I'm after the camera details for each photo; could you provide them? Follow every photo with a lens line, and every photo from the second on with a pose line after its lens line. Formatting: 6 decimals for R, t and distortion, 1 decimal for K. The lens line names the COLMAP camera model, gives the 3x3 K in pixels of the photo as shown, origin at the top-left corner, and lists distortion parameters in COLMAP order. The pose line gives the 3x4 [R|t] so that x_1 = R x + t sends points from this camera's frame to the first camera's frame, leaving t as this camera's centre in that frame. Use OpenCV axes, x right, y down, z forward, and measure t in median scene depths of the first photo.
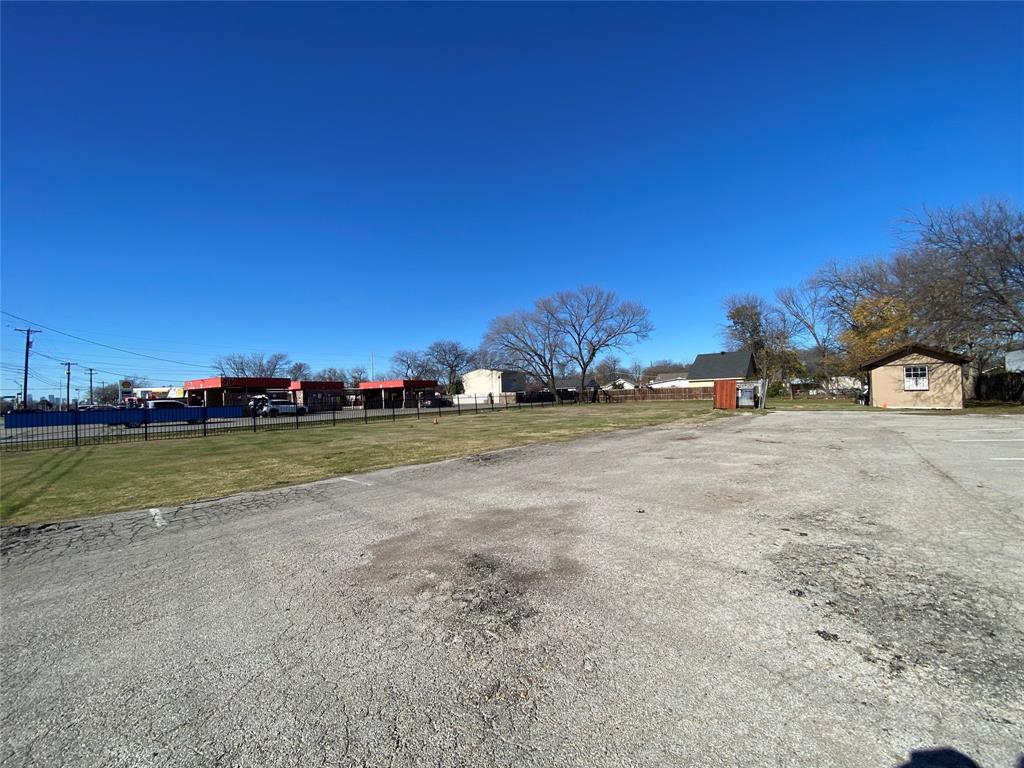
lens RADIAL K [[416.5, 0, 510.7], [0, 416.5, 389.1], [0, 0, 1]] dist [0.010942, -0.014524]
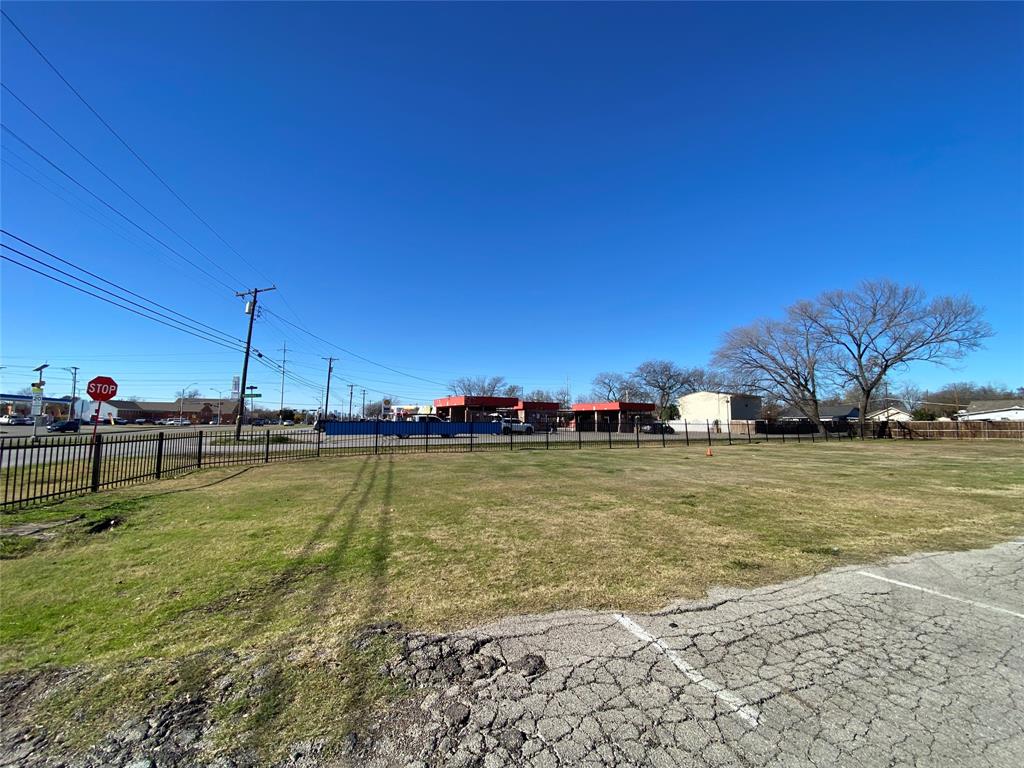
lens RADIAL K [[416.5, 0, 505.1], [0, 416.5, 390.2], [0, 0, 1]] dist [0.010942, -0.014524]
pose [[0.899012, 0.004282, -0.437903, -0.077525], [-0.029016, 0.998337, -0.049808, 0.004731], [0.436962, 0.057484, 0.897641, 0.050428]]
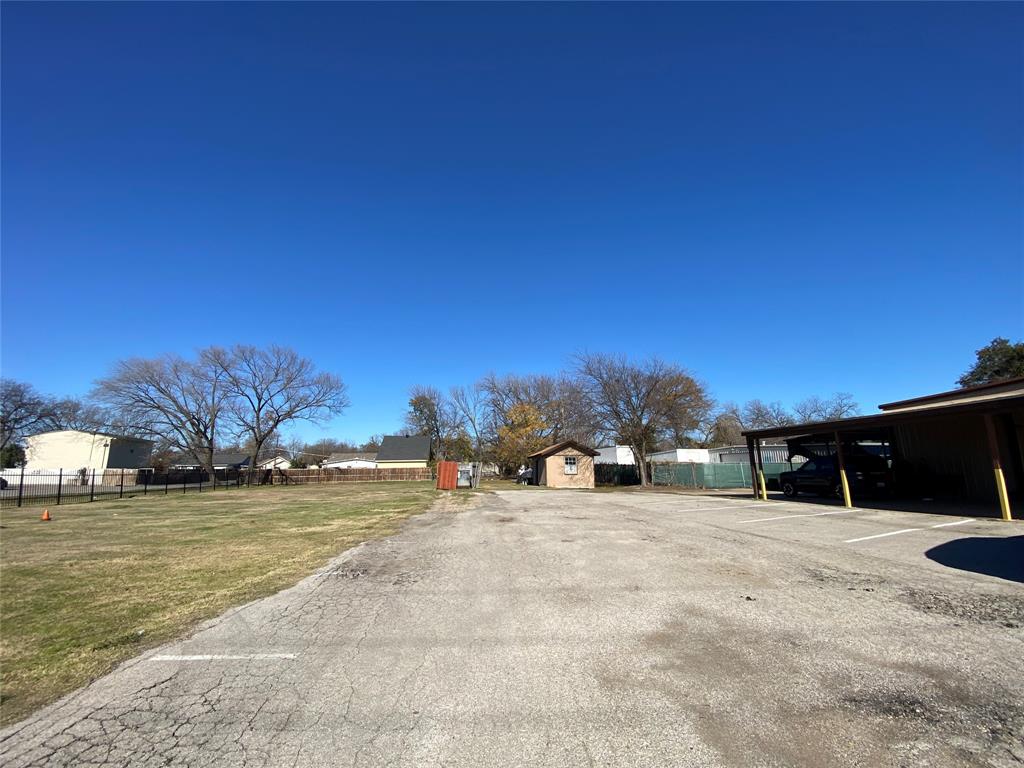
lens RADIAL K [[416.5, 0, 518.5], [0, 416.5, 382.1], [0, 0, 1]] dist [0.010942, -0.014524]
pose [[0.691333, 0.171938, 0.701781, -0.067541], [-0.022597, 0.975944, -0.216848, 0.003085], [-0.722183, 0.134056, 0.678587, 0.056562]]
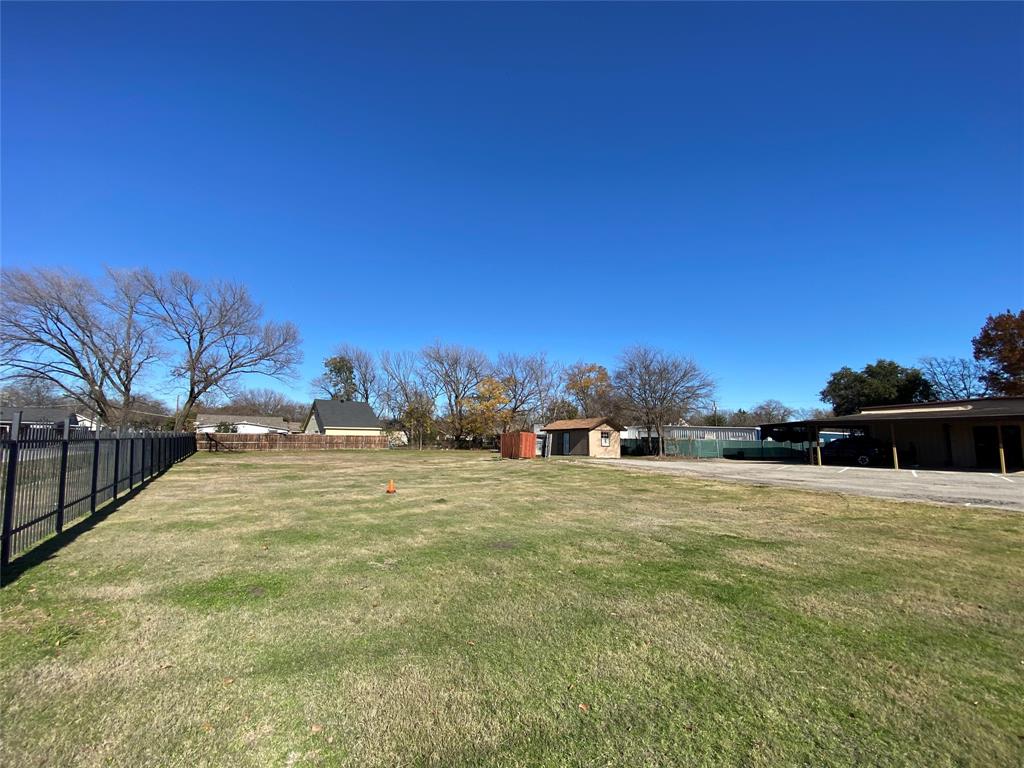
lens RADIAL K [[416.5, 0, 519.2], [0, 416.5, 384.7], [0, 0, 1]] dist [0.010942, -0.014524]
pose [[0.328212, 0.161312, 0.930728, -0.272790], [-0.038427, 0.986775, -0.157475, 0.013604], [-0.943822, 0.015920, 0.330070, 0.307436]]
